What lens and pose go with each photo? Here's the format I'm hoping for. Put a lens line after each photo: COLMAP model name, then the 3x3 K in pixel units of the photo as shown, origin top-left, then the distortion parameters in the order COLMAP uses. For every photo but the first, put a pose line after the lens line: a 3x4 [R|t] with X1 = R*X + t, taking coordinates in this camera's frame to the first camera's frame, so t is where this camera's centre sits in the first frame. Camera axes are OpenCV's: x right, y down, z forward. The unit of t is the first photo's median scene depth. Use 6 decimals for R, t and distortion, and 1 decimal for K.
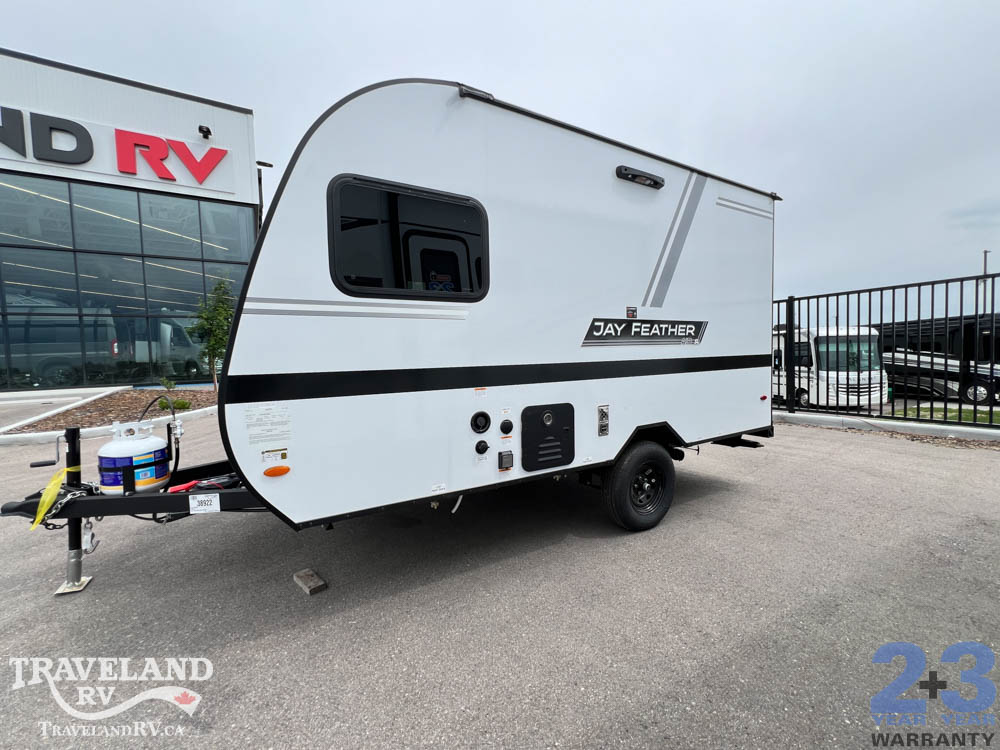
lens RADIAL K [[404.8, 0, 497.3], [0, 404.8, 375.8], [0, 0, 1]] dist [-0.003706, 0.001257]
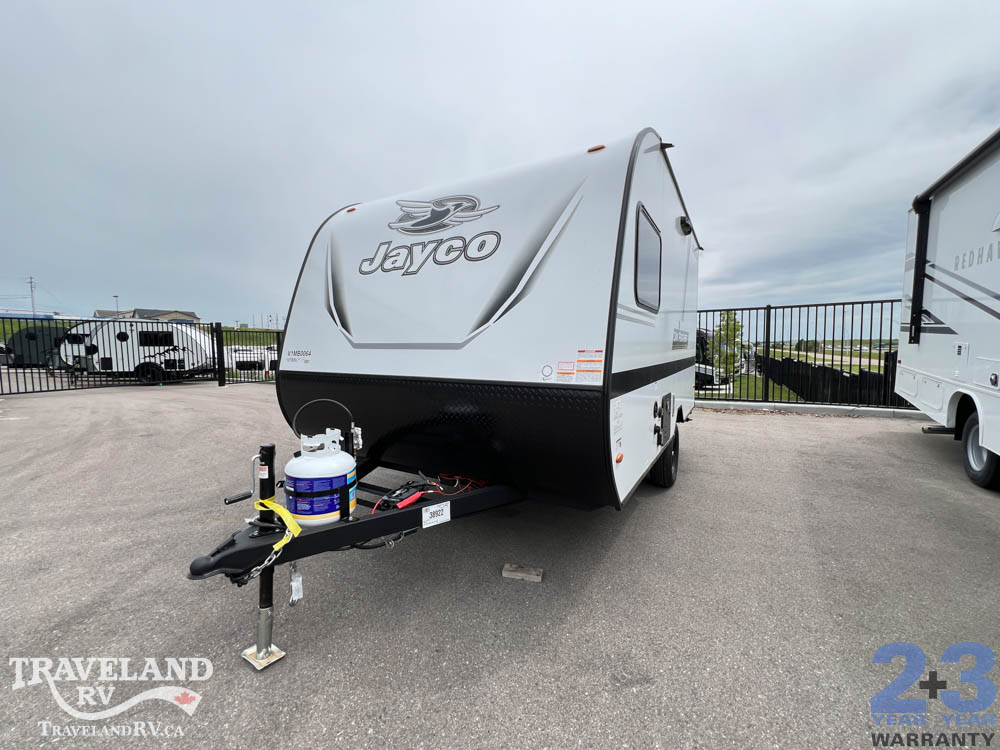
lens RADIAL K [[404.8, 0, 498.6], [0, 404.8, 371.8], [0, 0, 1]] dist [-0.003706, 0.001257]
pose [[0.871883, -0.006464, 0.489672, -0.180326], [0.006424, 0.999978, 0.001761, -0.001356], [-0.489672, 0.001610, 0.871905, 0.022303]]
